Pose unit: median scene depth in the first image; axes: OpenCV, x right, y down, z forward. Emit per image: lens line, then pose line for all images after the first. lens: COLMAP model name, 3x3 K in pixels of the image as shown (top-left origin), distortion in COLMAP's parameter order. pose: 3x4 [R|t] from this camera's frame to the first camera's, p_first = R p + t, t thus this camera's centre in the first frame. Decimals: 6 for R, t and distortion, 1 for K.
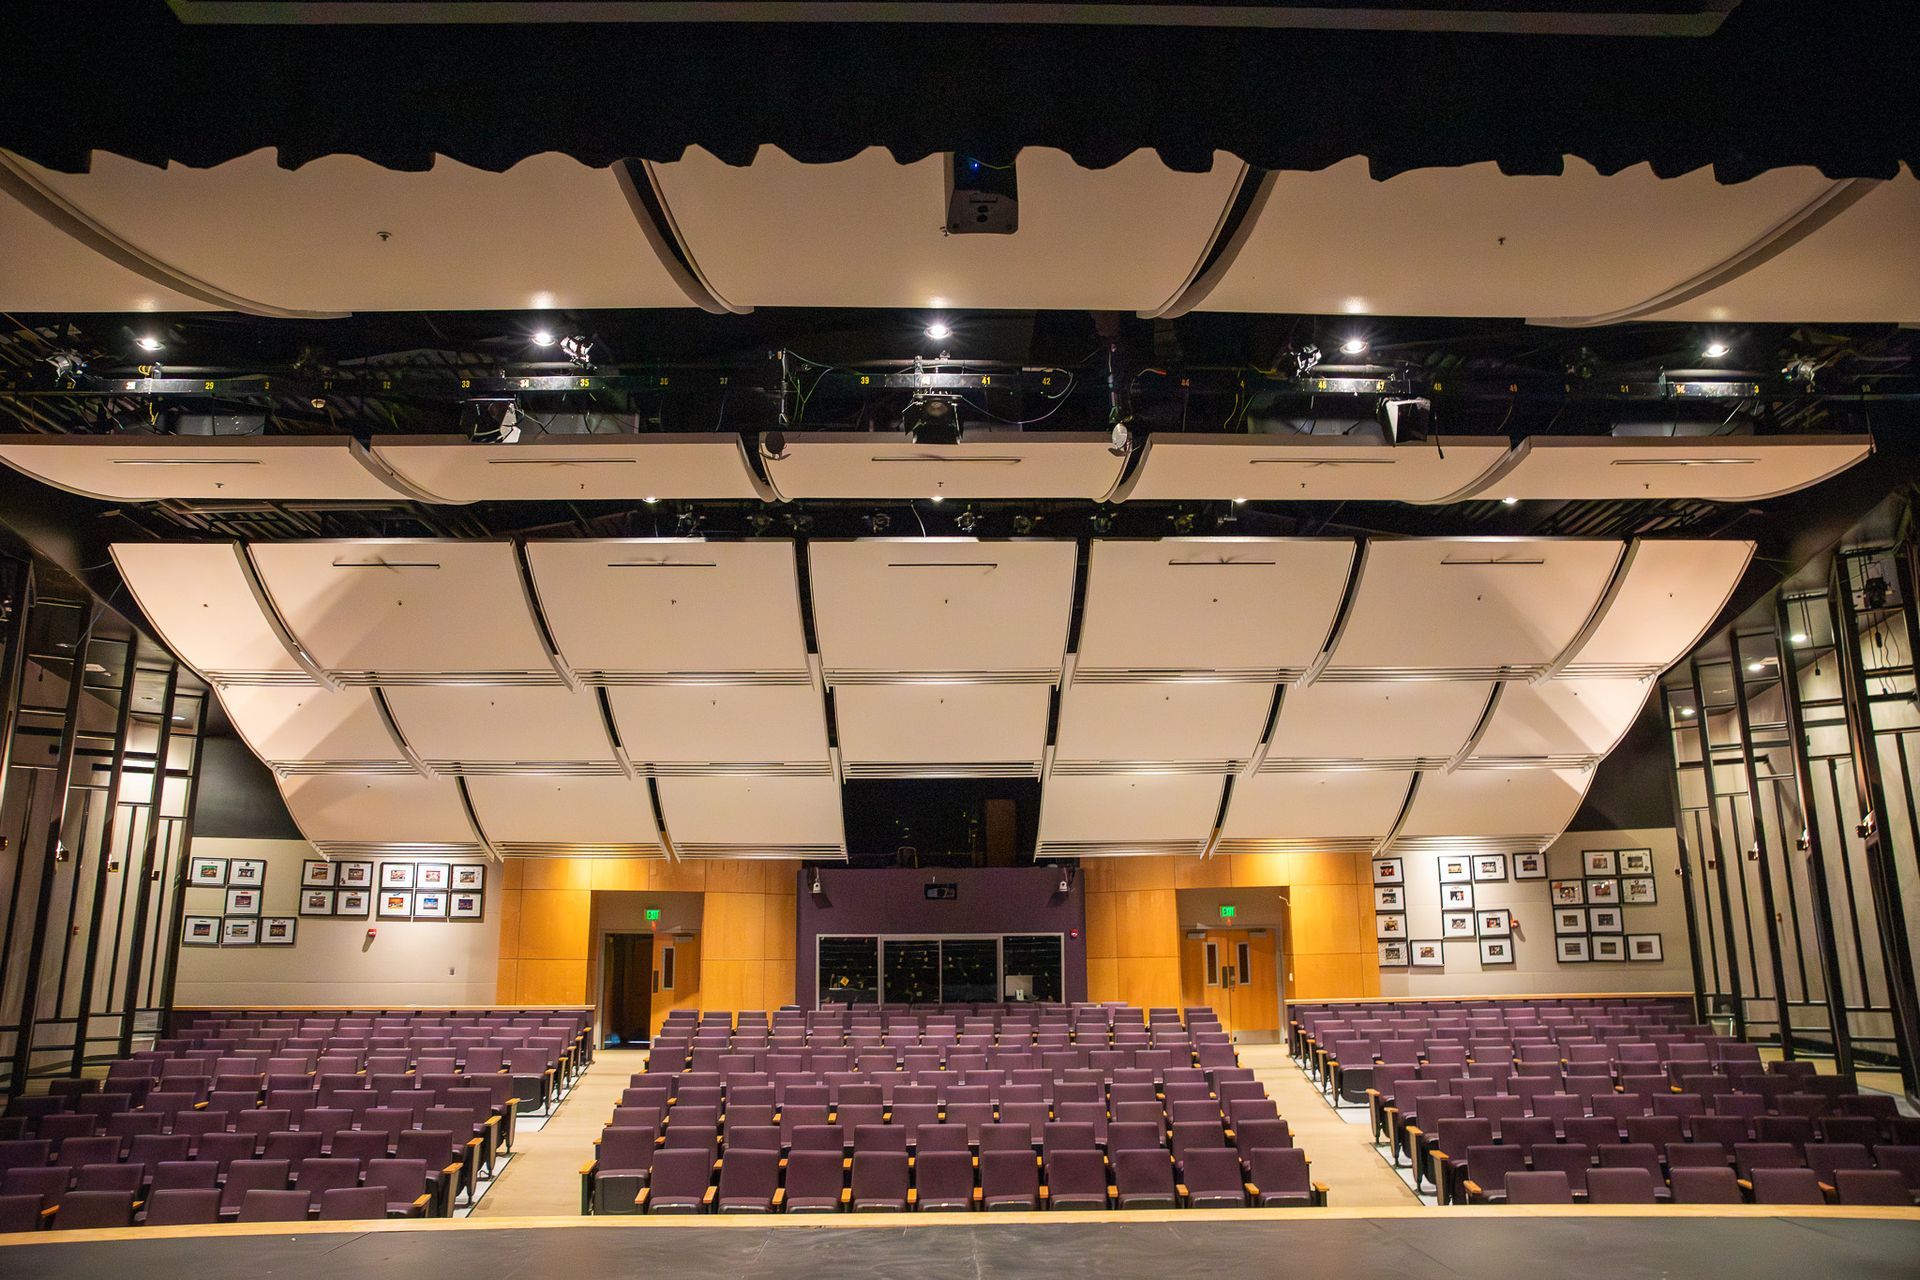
lens RADIAL K [[1338.9, 0, 966.3], [0, 1338.9, 649.9], [0, 0, 1]] dist [-0.108490, 0.089868]
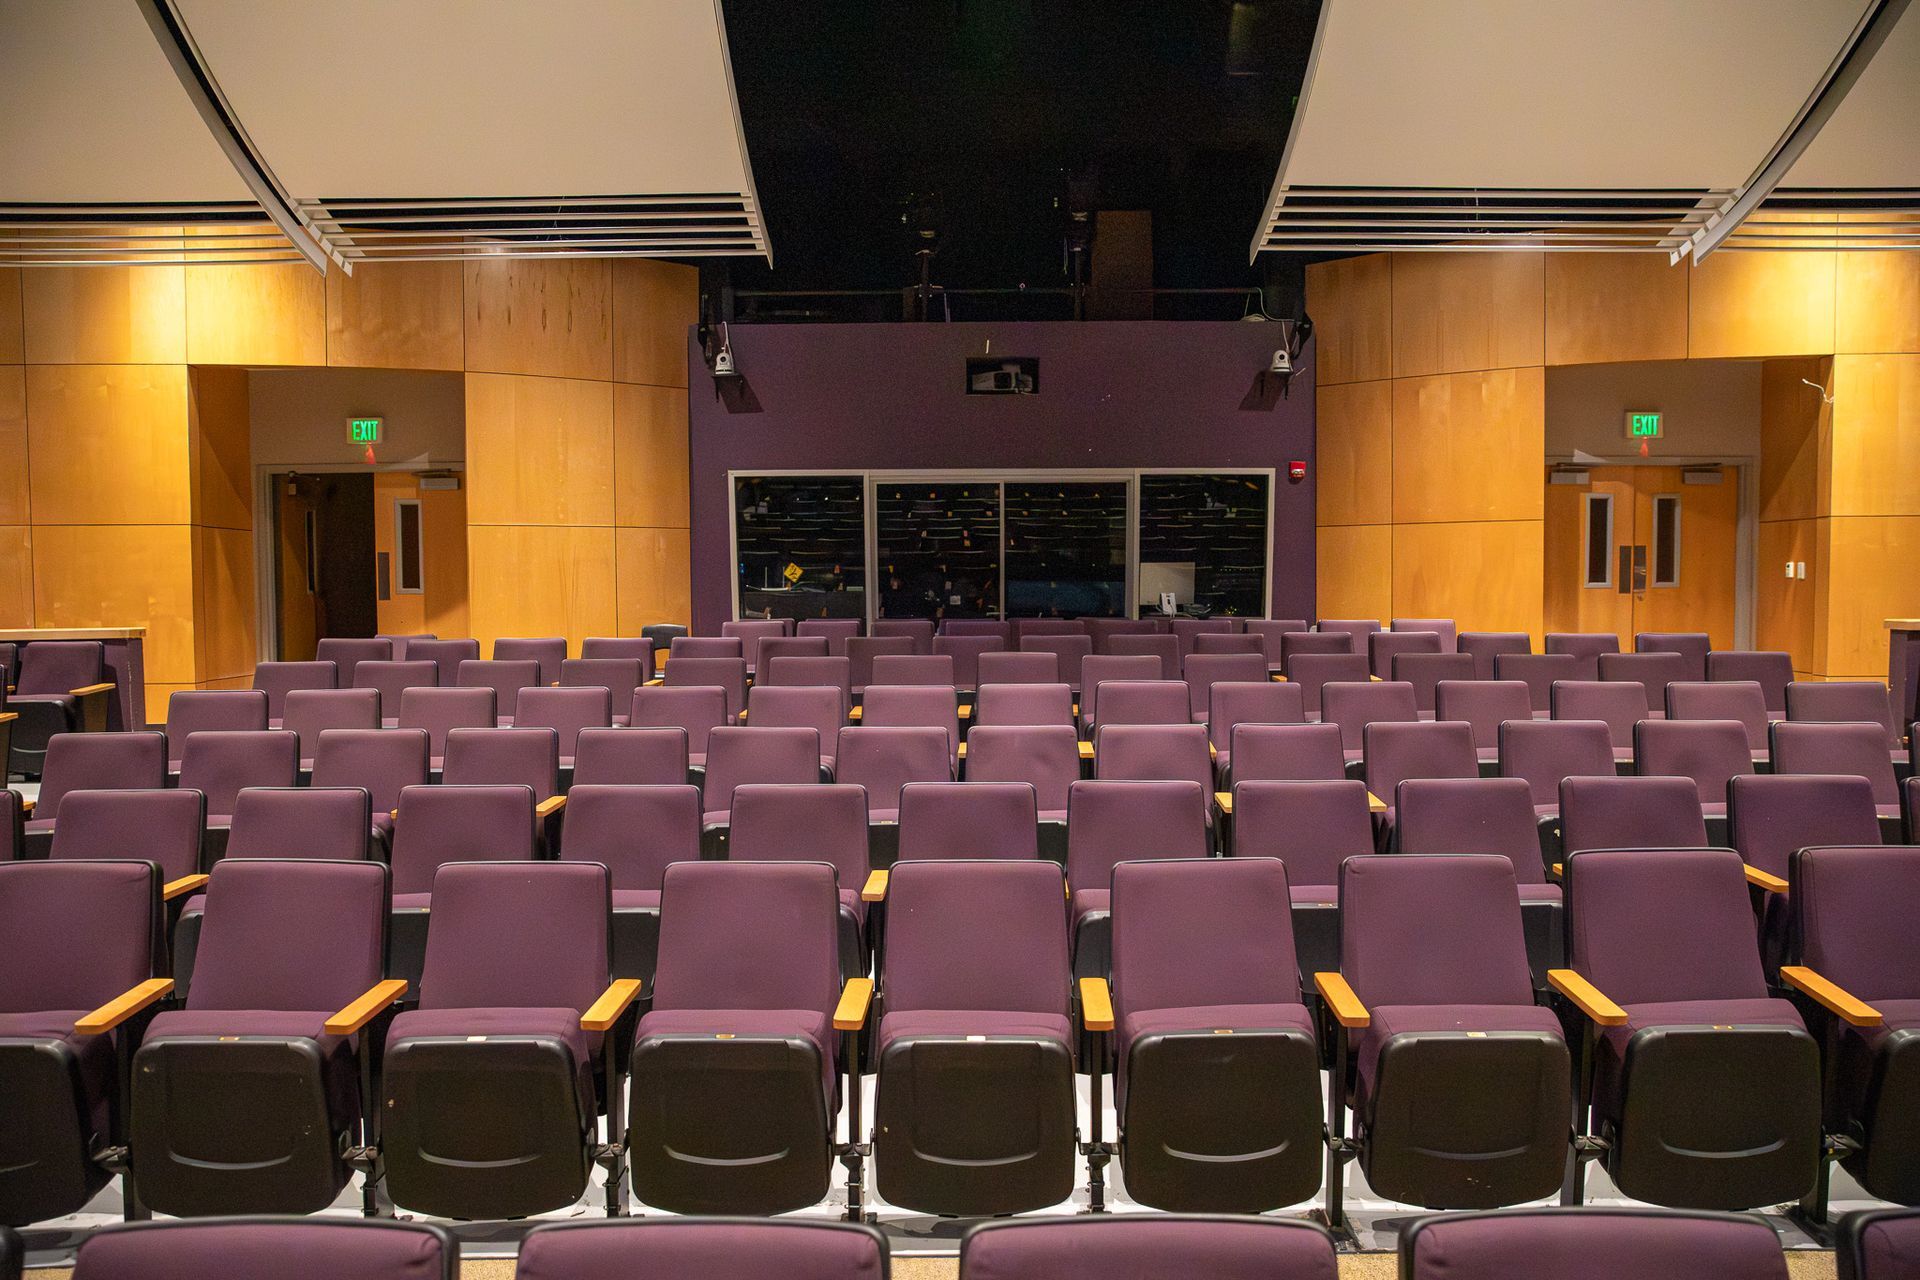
lens RADIAL K [[1309.8, 0, 954.7], [0, 1309.8, 647.9], [0, 0, 1]] dist [-0.115906, 0.114507]
pose [[0.999512, 0.003957, -0.030995, -0.023576], [0.004657, 0.962012, 0.272968, 0.164811], [0.030898, -0.272979, 0.961524, 0.611069]]
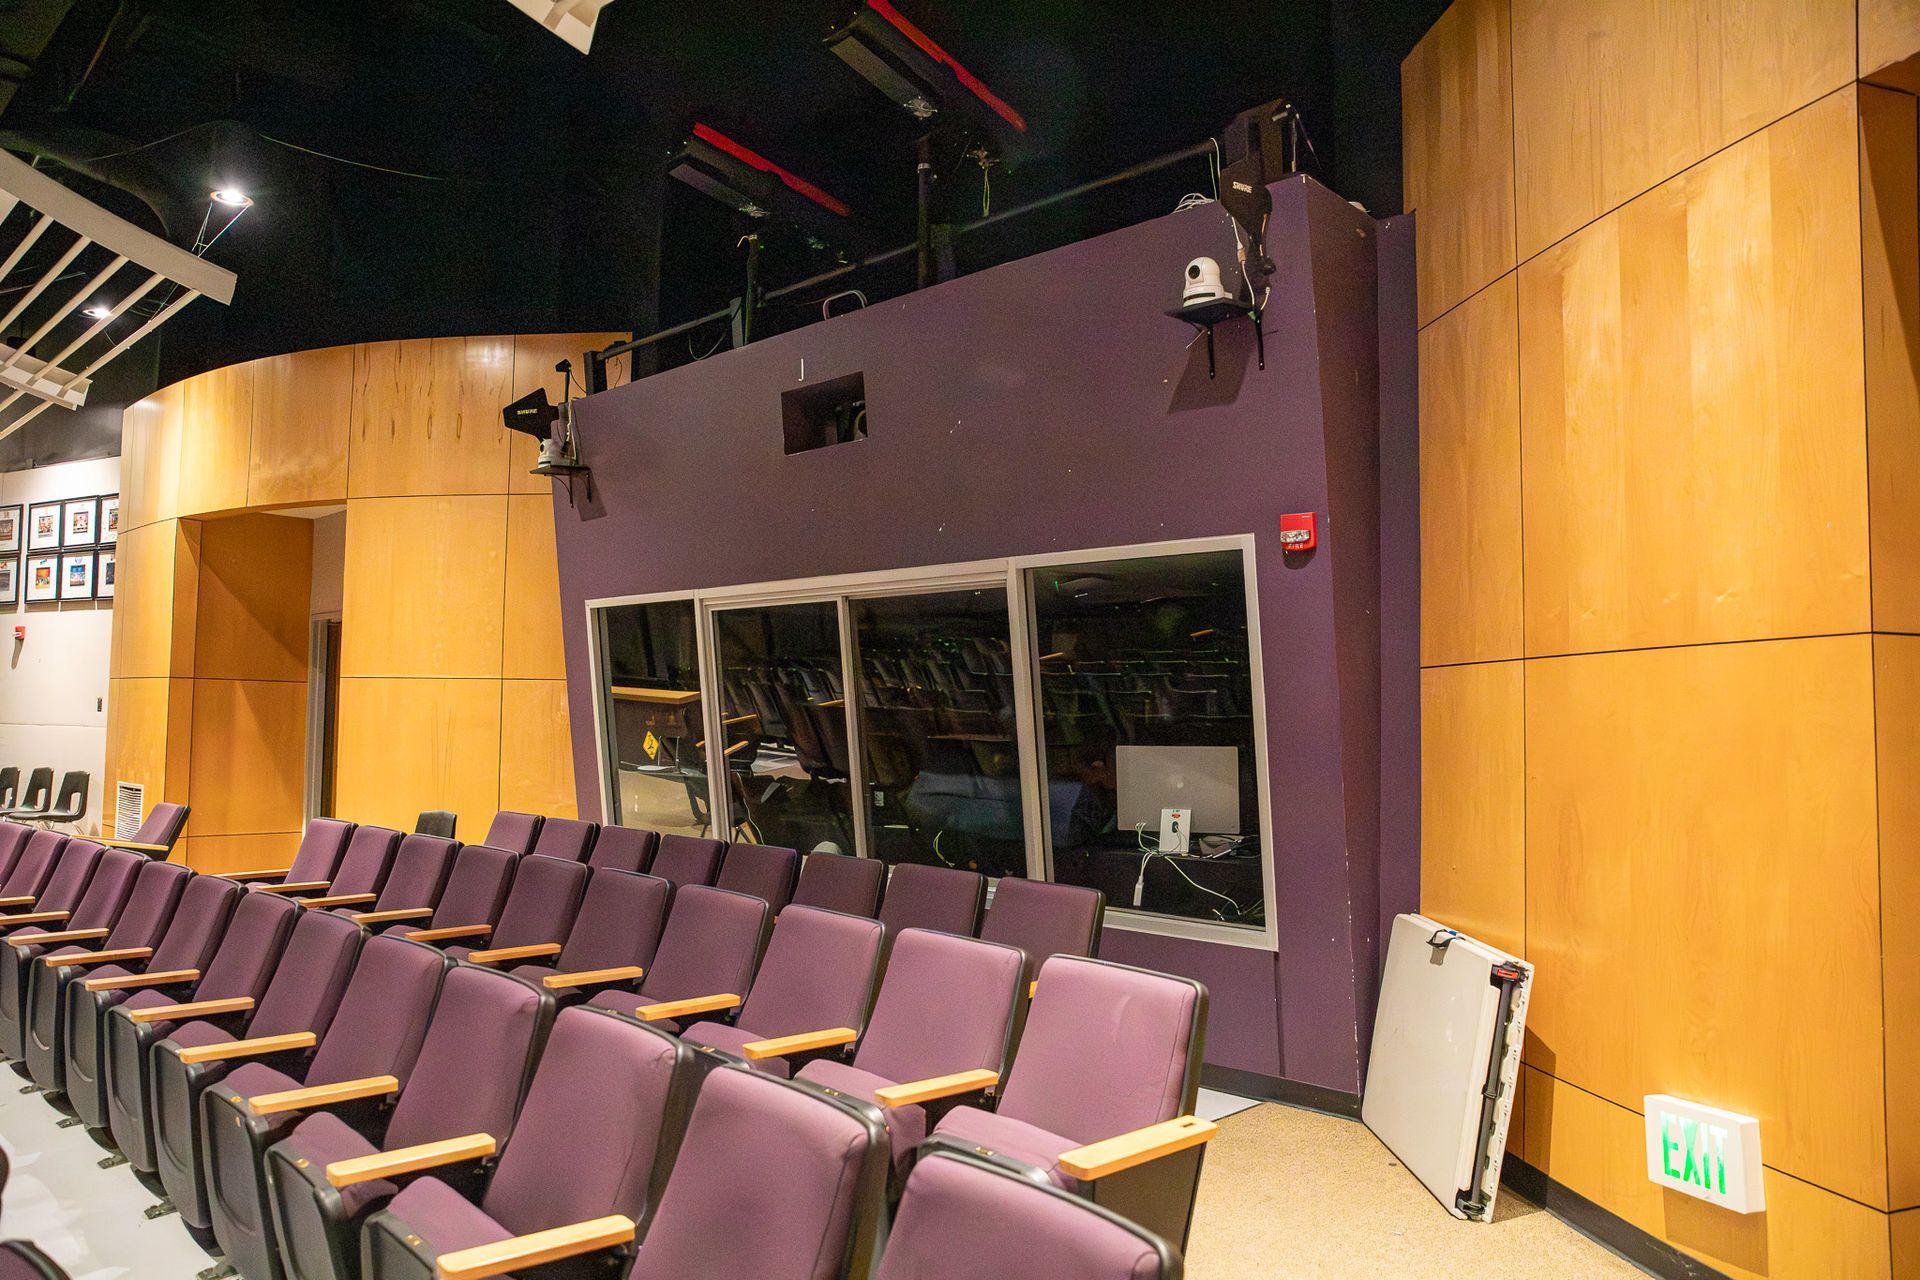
lens RADIAL K [[1309.8, 0, 954.7], [0, 1309.8, 647.9], [0, 0, 1]] dist [-0.115906, 0.114507]
pose [[0.708324, -0.021269, -0.705567, 0.190835], [0.135802, 0.984980, 0.106641, 0.222012], [0.692701, -0.171353, 0.700573, 0.915037]]
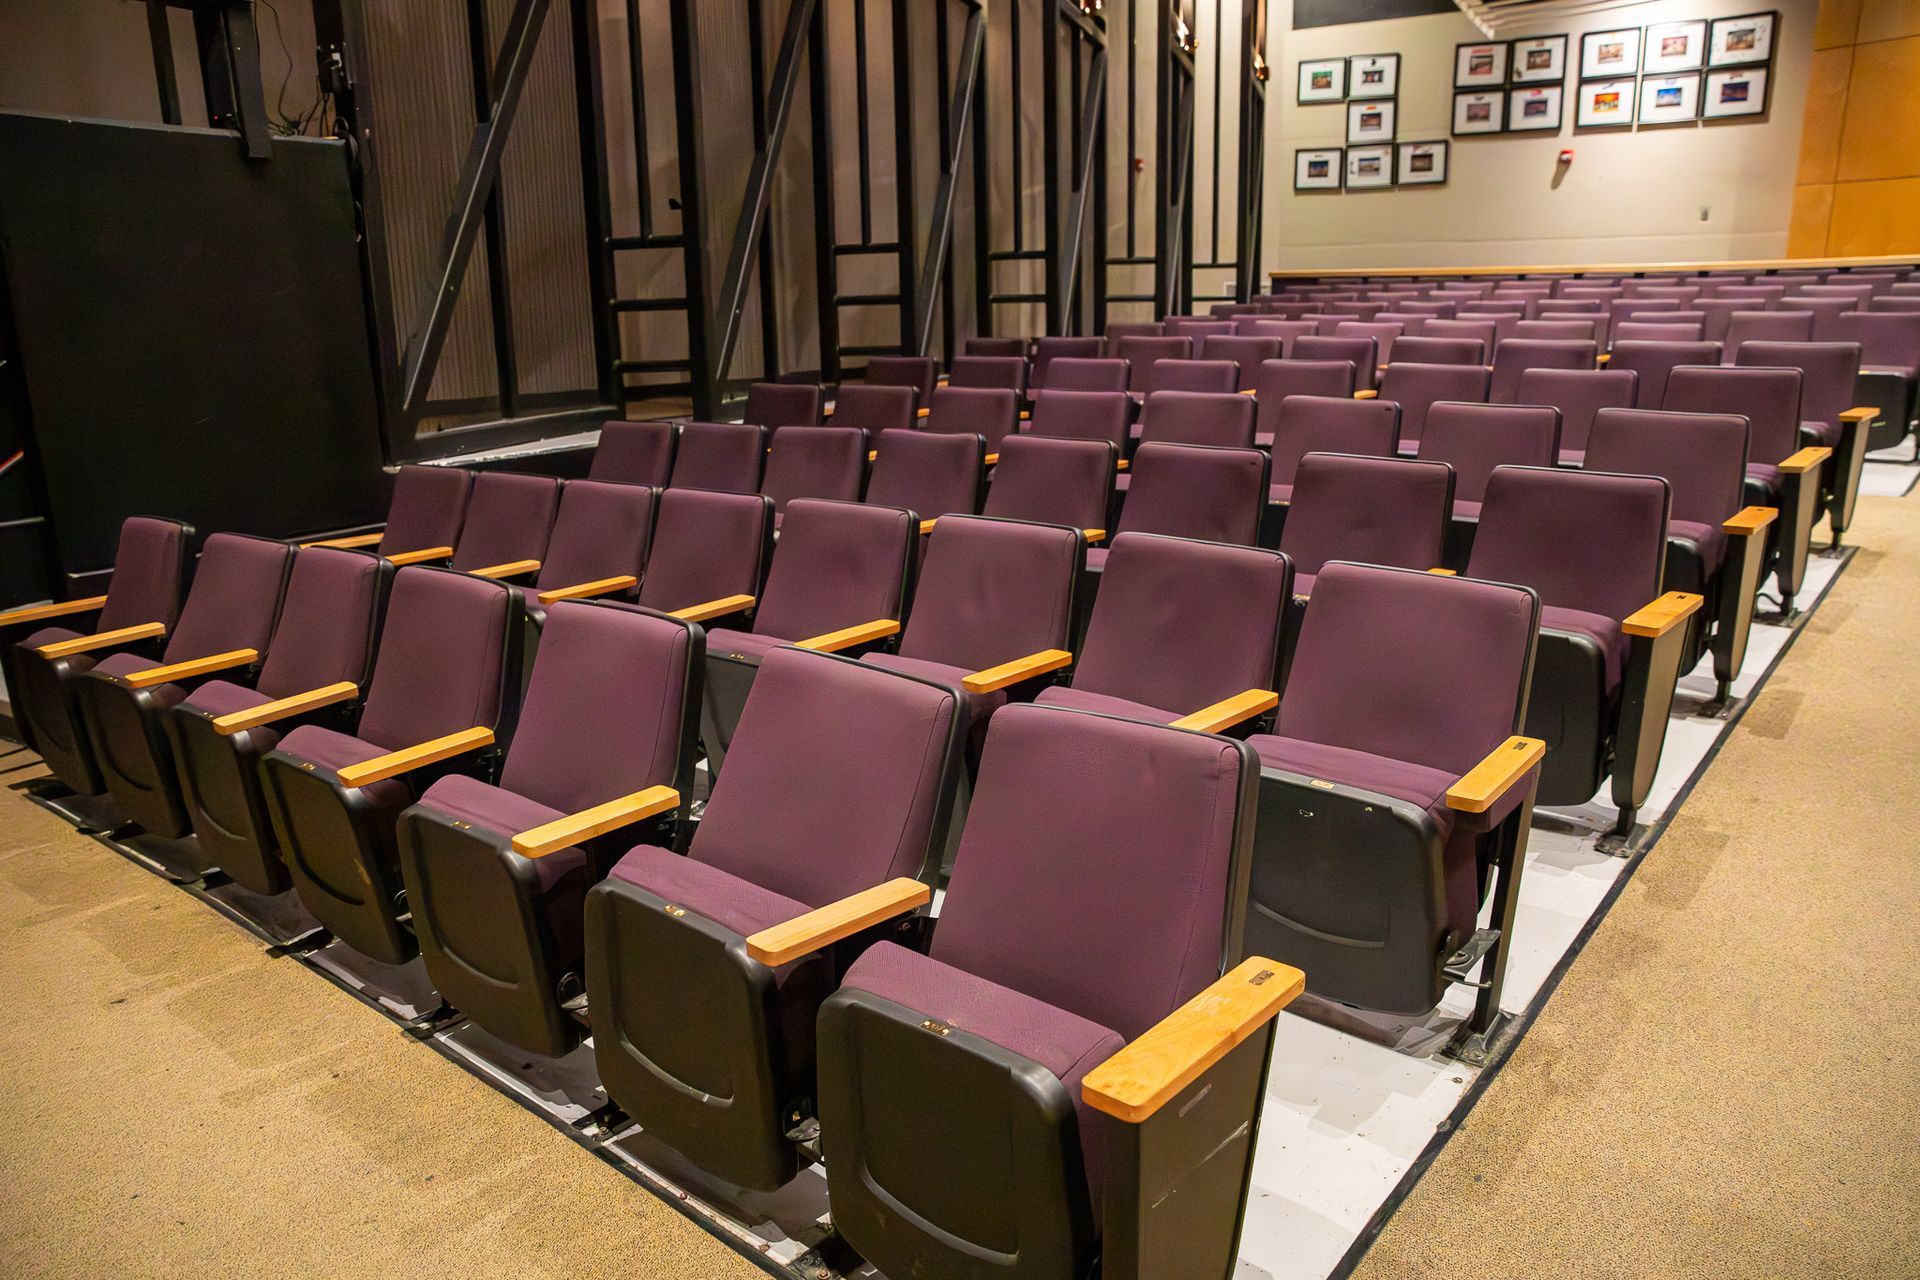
lens RADIAL K [[1338.9, 0, 966.3], [0, 1338.9, 649.9], [0, 0, 1]] dist [-0.108490, 0.089868]
pose [[0.646941, 0.185320, -0.739679, -0.145383], [0.186586, 0.902060, 0.389196, 0.137337], [0.739360, -0.389800, 0.549001, 0.376563]]
